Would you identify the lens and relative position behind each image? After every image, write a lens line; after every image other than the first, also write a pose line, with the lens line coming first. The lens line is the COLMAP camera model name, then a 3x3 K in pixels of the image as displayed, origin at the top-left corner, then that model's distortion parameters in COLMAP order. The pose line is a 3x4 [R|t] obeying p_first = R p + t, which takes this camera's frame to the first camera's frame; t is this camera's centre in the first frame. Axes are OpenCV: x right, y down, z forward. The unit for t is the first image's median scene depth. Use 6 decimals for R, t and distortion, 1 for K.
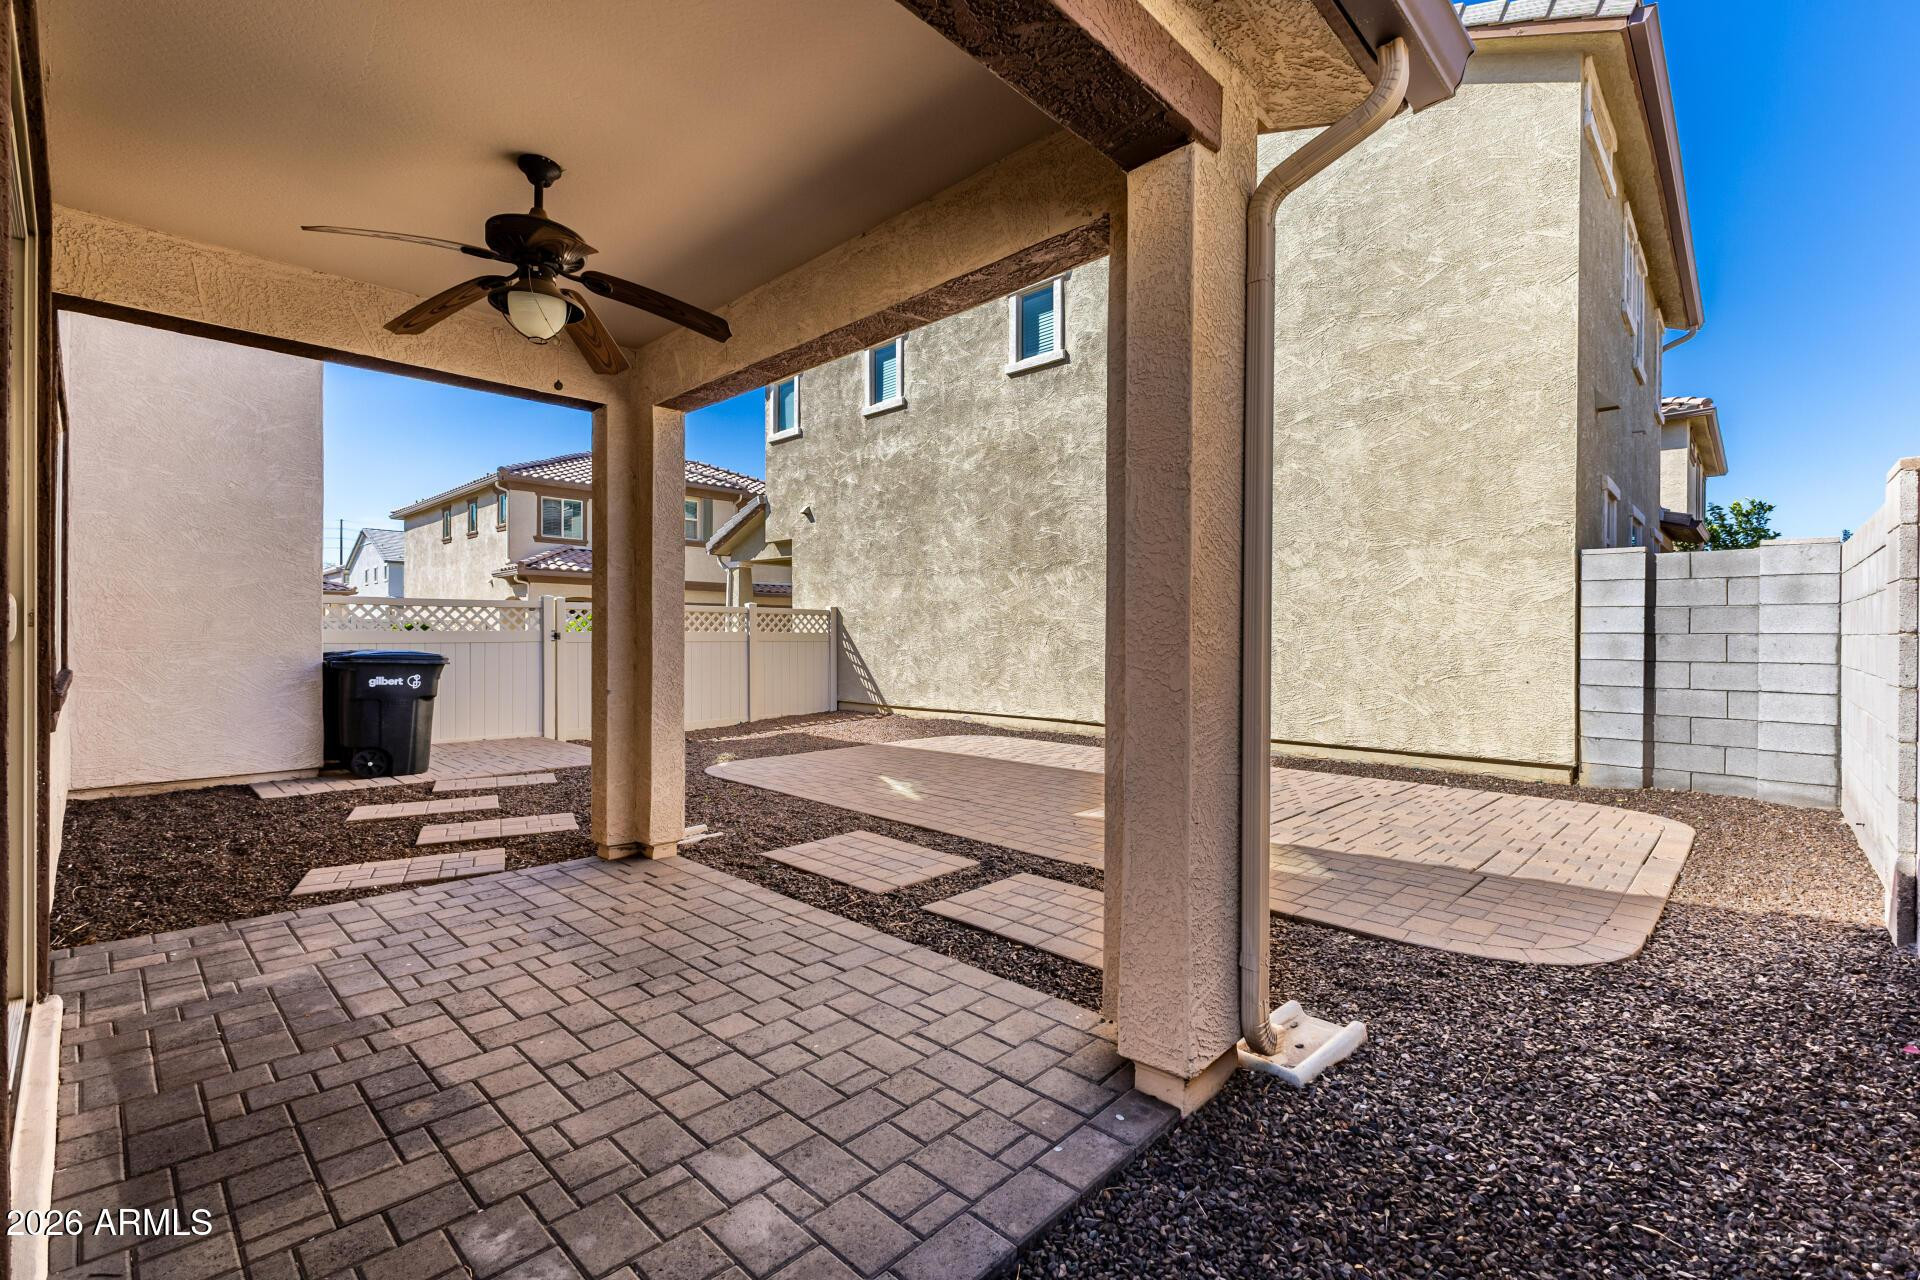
lens RADIAL K [[837.7, 0, 966.4], [0, 837.7, 638.9], [0, 0, 1]] dist [0.009679, -0.000740]
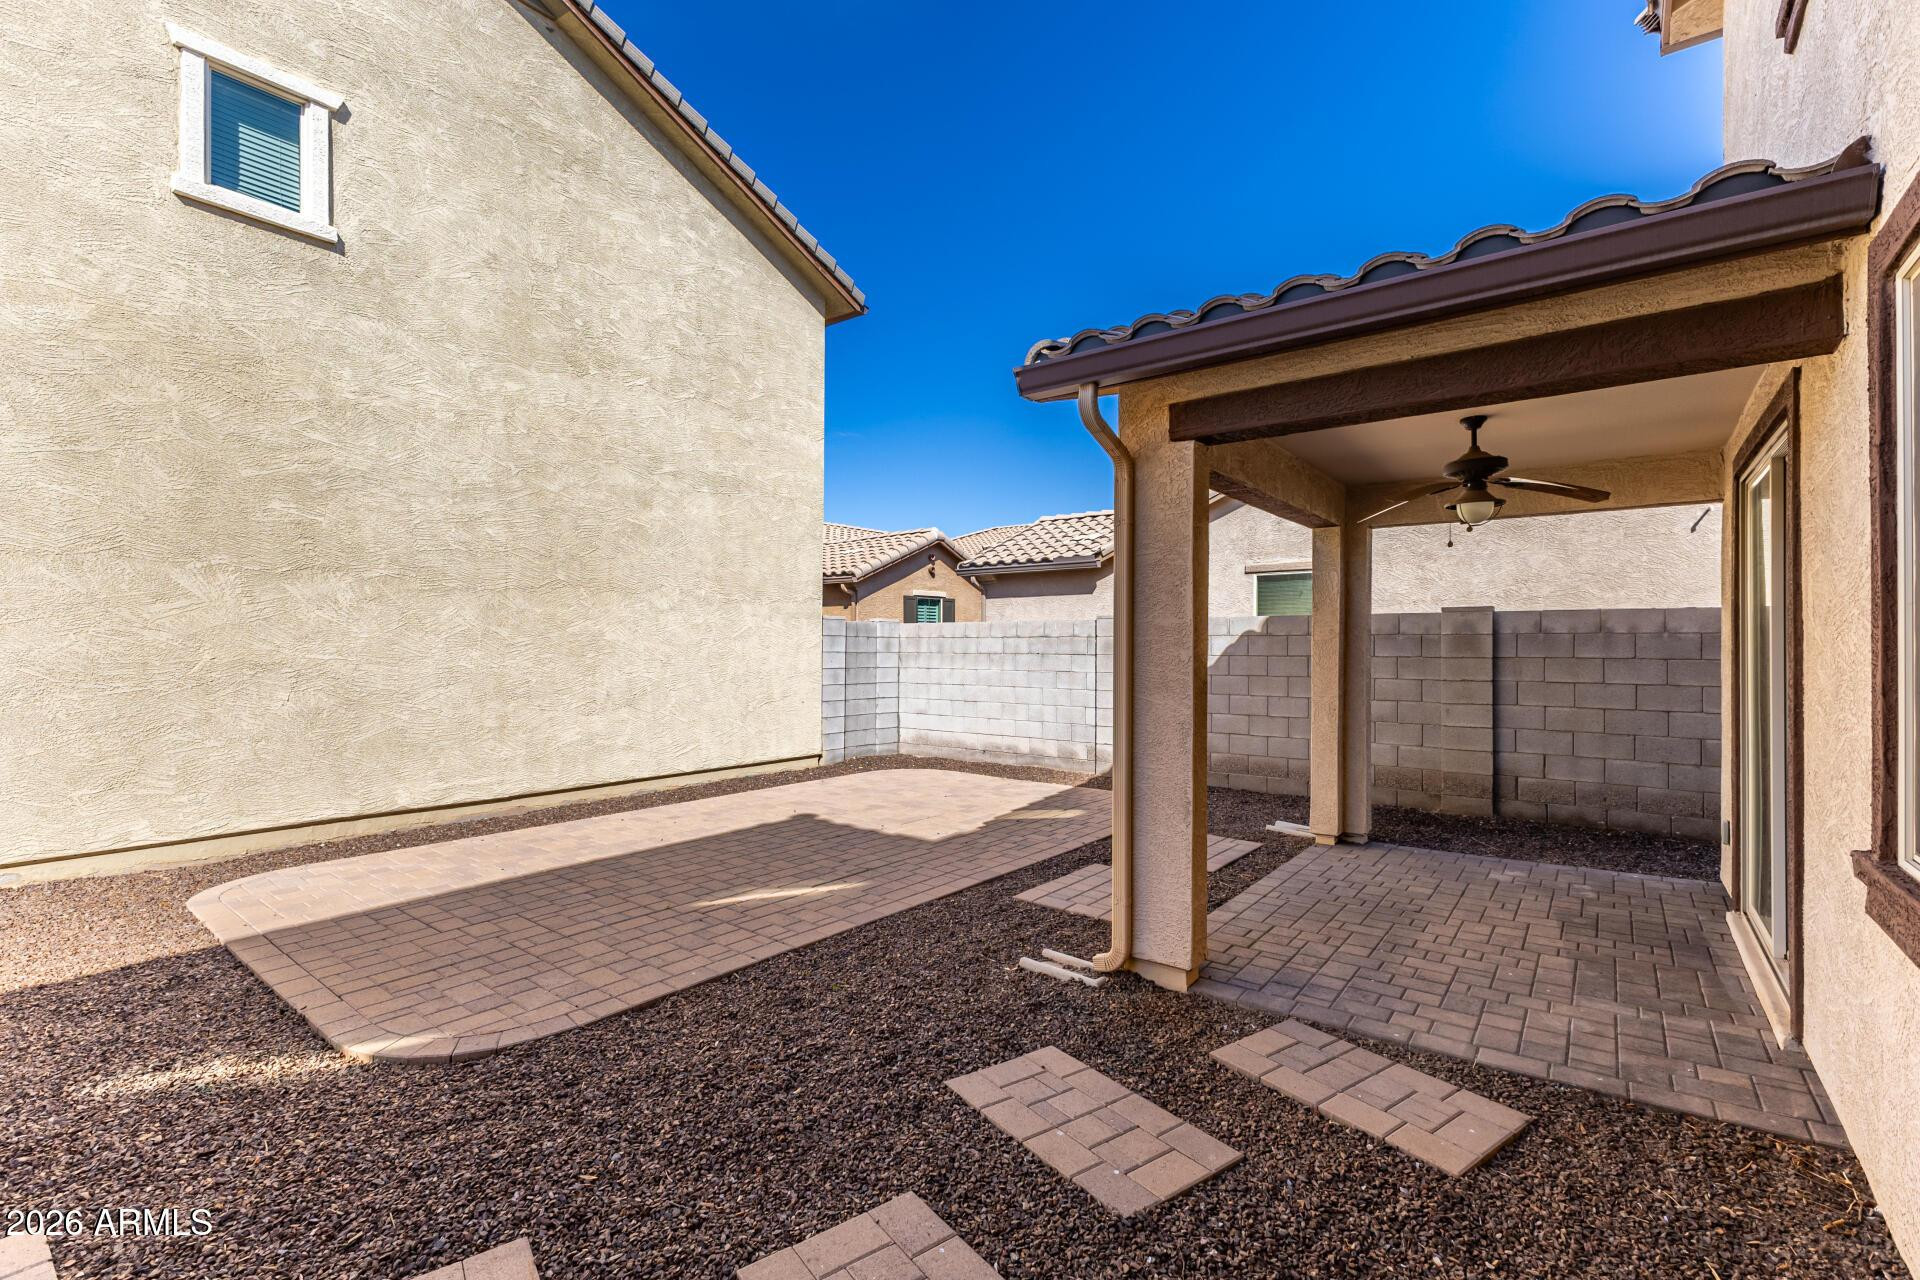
lens RADIAL K [[837.7, 0, 966.1], [0, 837.7, 643.7], [0, 0, 1]] dist [0.009679, -0.000740]
pose [[-0.111833, 0.001955, 0.993725, -1.218396], [0.001805, 0.999997, -0.001764, -0.070917], [-0.993725, 0.001596, -0.111836, 1.302152]]
